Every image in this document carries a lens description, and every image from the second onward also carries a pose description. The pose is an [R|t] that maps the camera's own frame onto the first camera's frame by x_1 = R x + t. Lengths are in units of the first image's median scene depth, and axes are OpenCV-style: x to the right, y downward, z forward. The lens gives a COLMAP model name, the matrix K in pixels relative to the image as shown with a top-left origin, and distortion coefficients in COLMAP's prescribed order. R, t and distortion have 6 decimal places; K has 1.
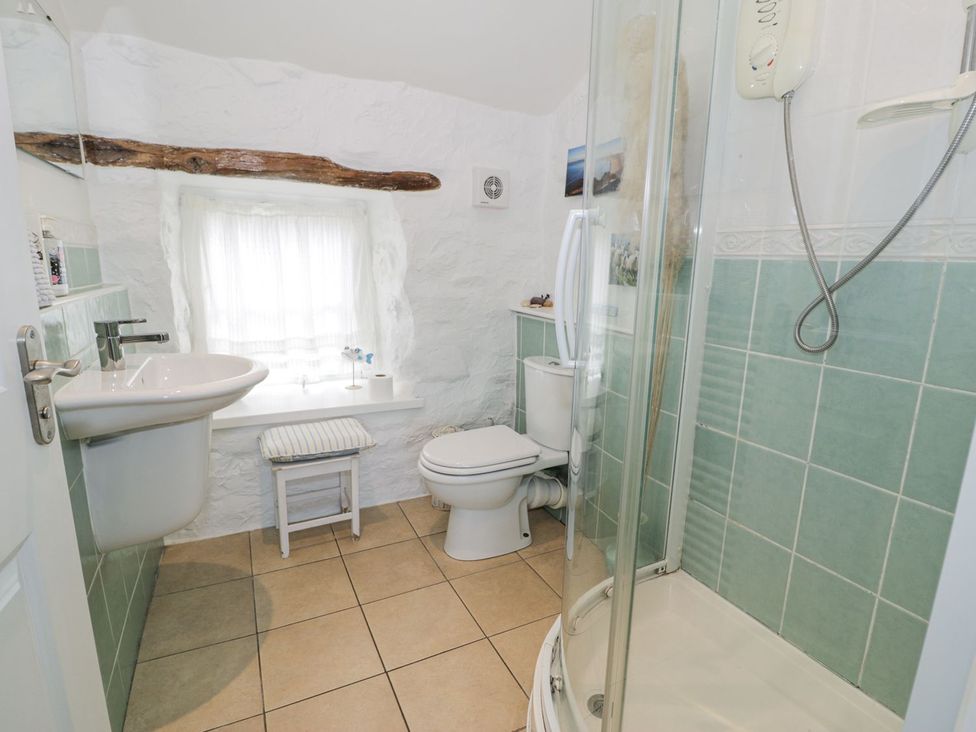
lens RADIAL K [[510.7, 0, 485.4], [0, 510.7, 365.8], [0, 0, 1]] dist [-0.011837, -0.007180]
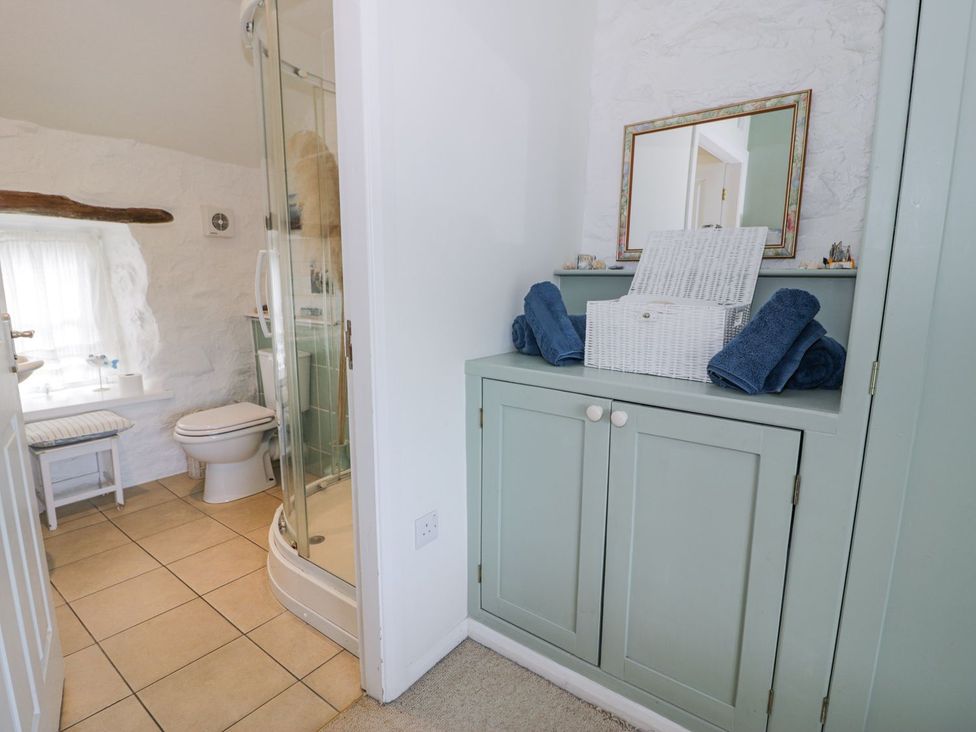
lens RADIAL K [[510.7, 0, 493.2], [0, 510.7, 365.4], [0, 0, 1]] dist [-0.011837, -0.007180]
pose [[0.893280, -0.087282, 0.440945, 0.034906], [0.100057, 0.994965, -0.005752, 0.093886], [-0.438223, 0.049258, 0.897516, -0.459928]]
